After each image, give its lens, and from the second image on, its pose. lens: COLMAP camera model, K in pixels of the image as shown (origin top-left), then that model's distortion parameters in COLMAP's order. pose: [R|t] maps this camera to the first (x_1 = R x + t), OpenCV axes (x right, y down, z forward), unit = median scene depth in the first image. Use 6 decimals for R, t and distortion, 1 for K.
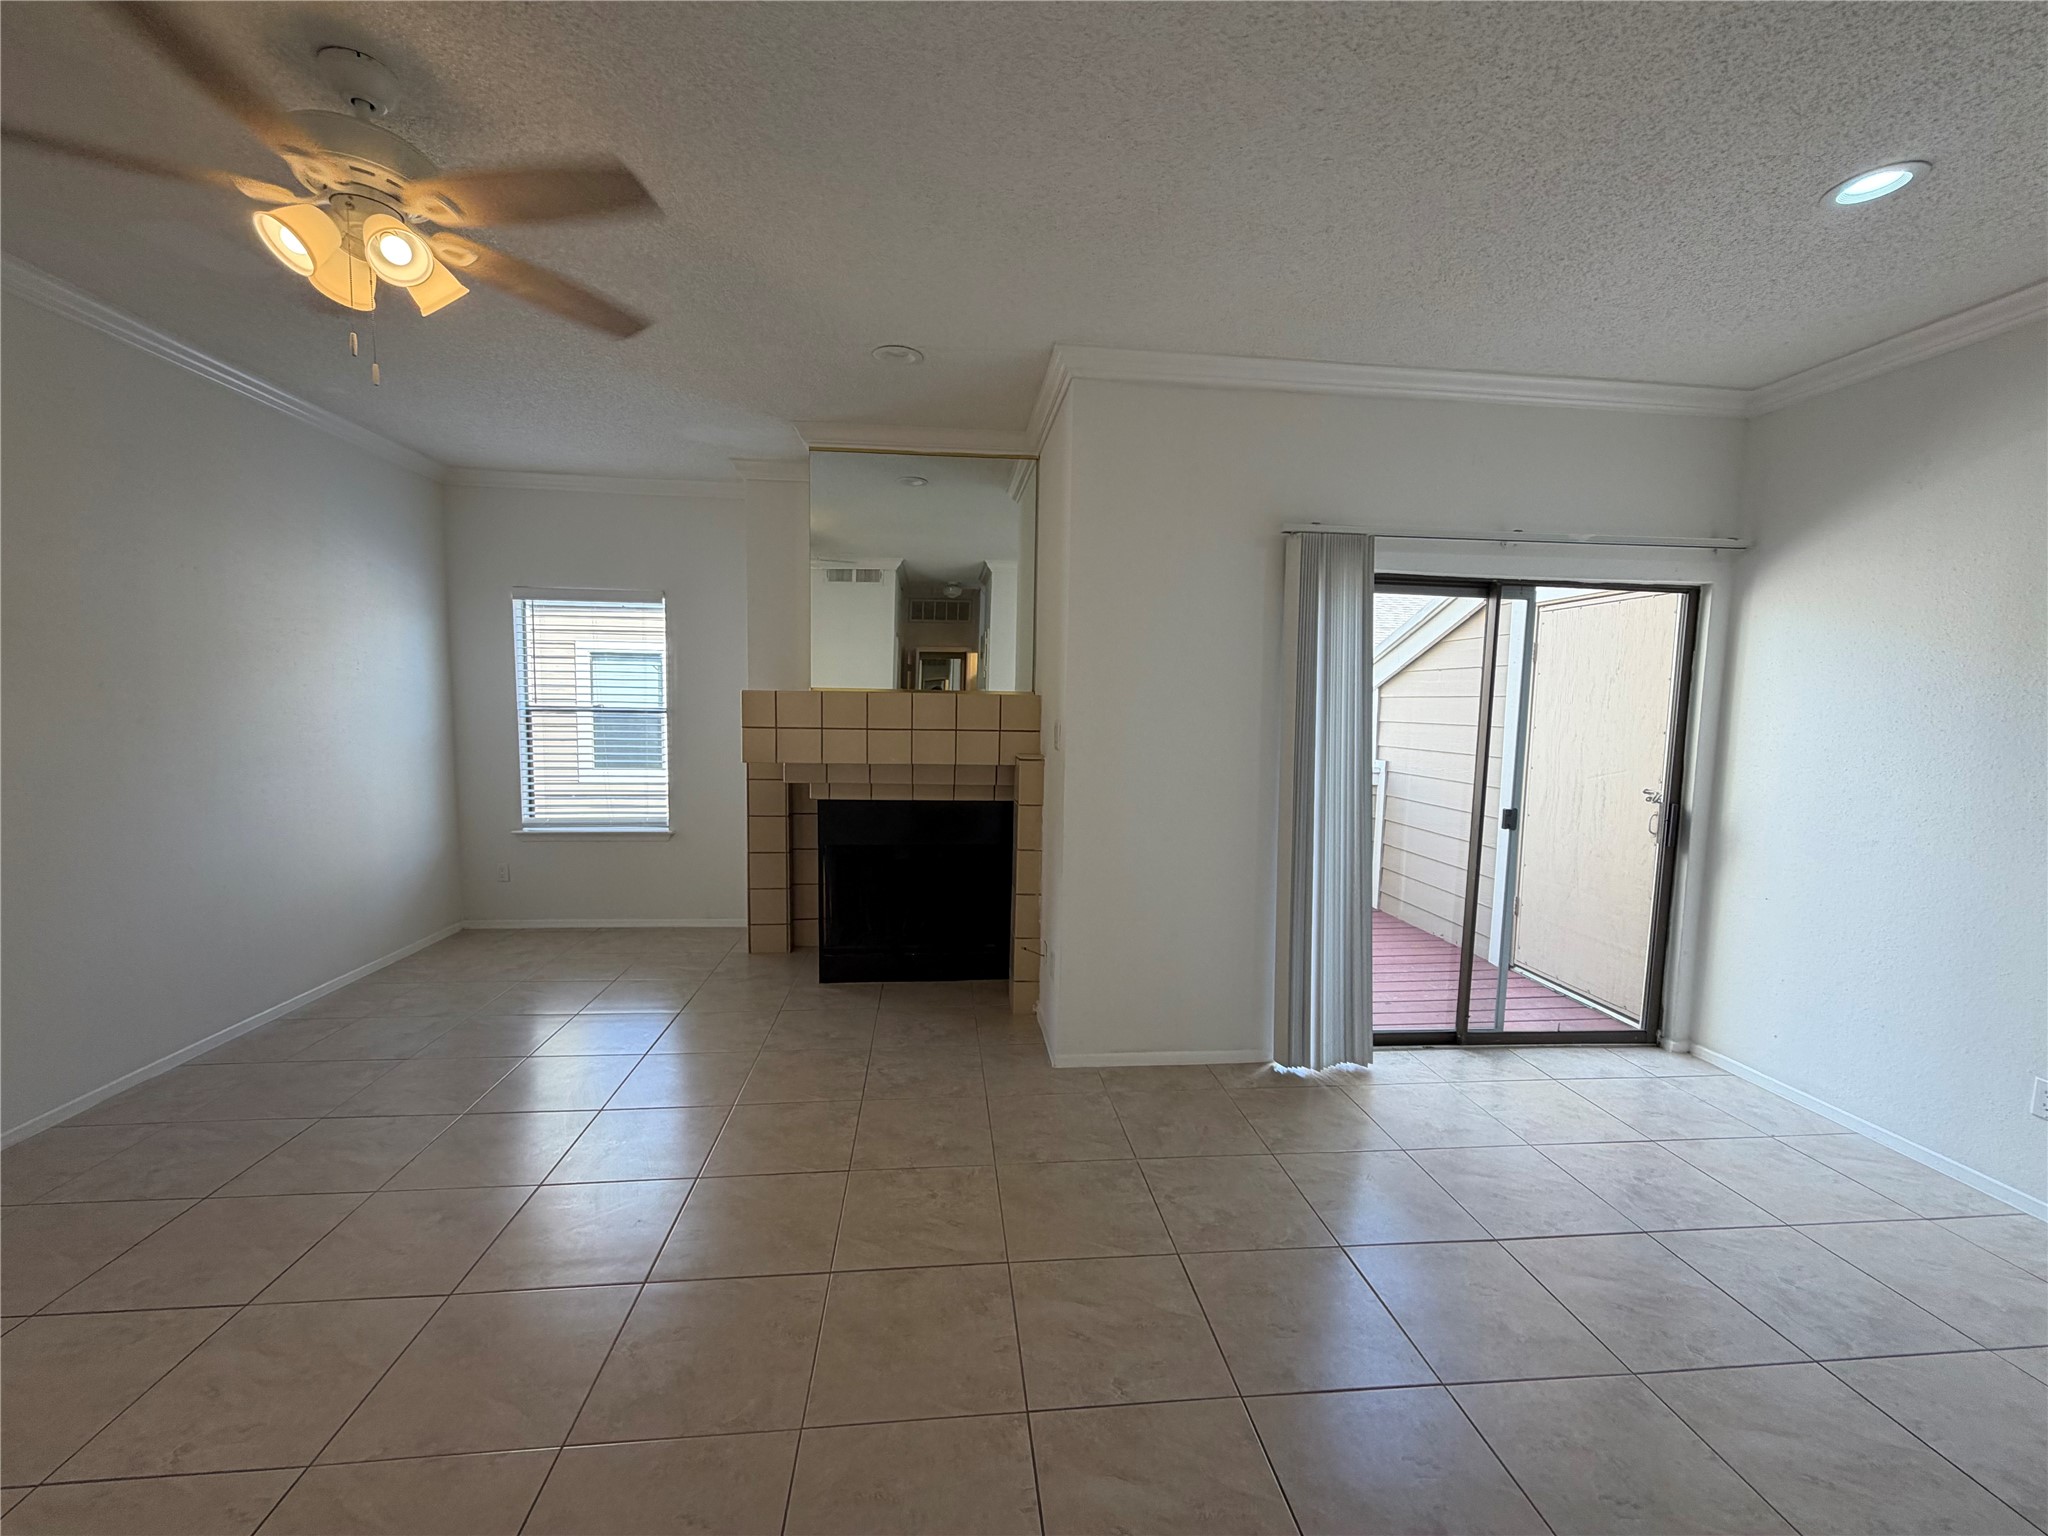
lens RADIAL K [[824.7, 0, 1018.8], [0, 824.7, 766.6], [0, 0, 1]] dist [0.002287, 0.000418]
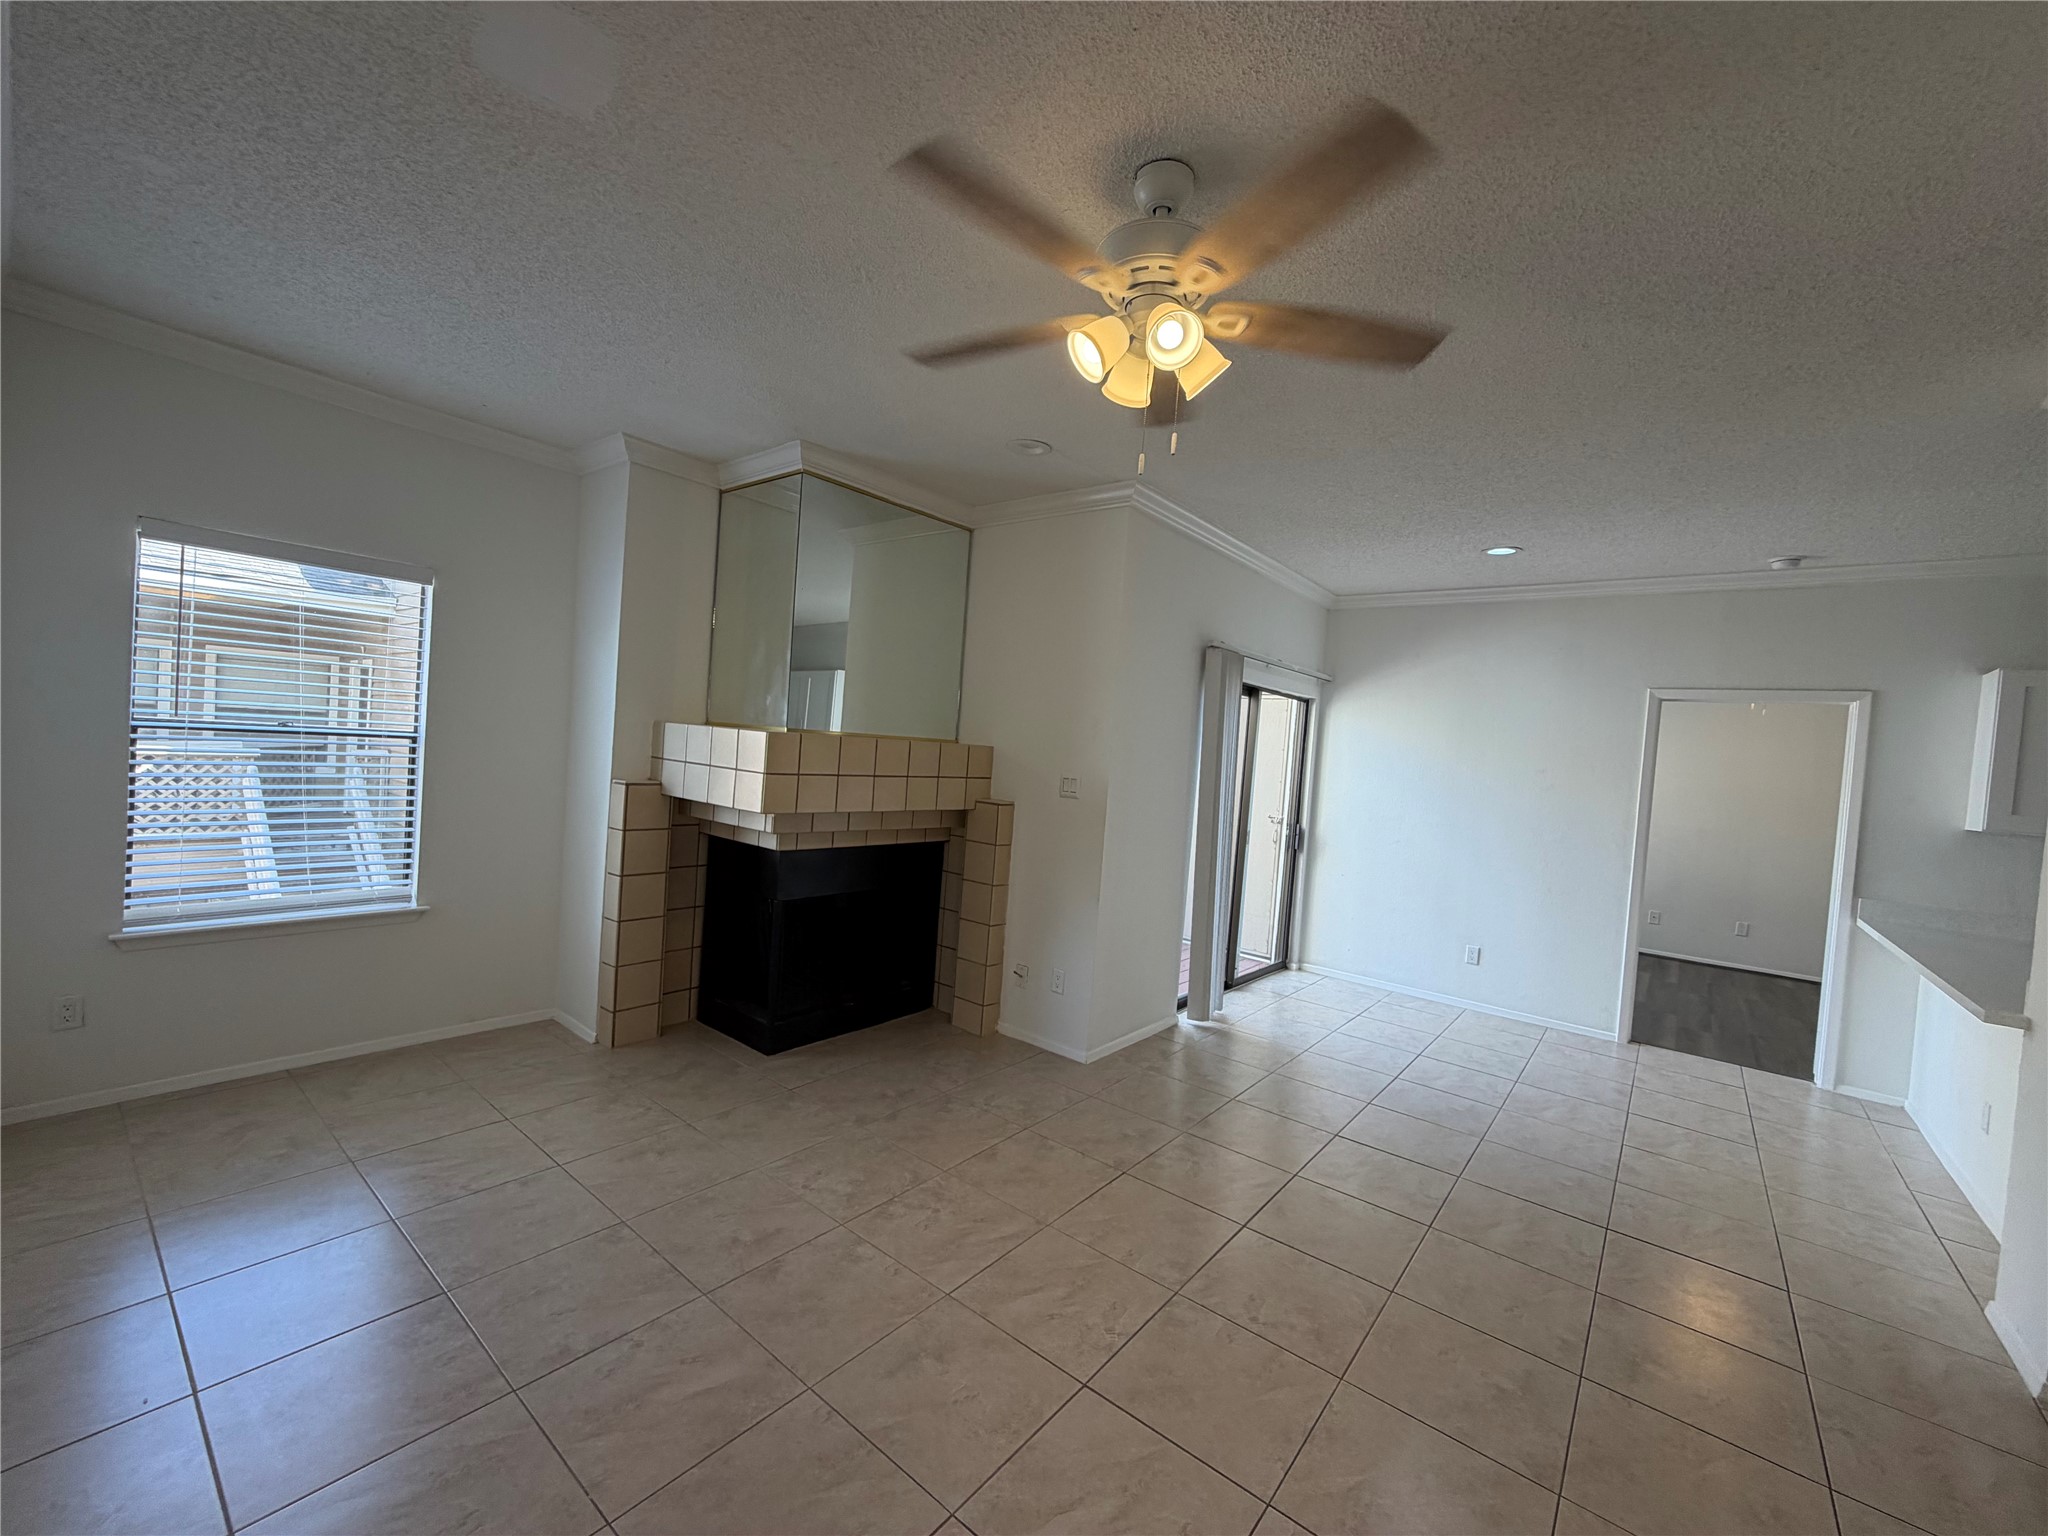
lens RADIAL K [[824.7, 0, 1023.5], [0, 824.7, 766.1], [0, 0, 1]] dist [0.002287, 0.000418]
pose [[0.701703, 0.014004, 0.712332, -0.779795], [-0.000358, 0.999814, -0.019303, -0.039108], [-0.712469, 0.013290, 0.701578, 0.193848]]
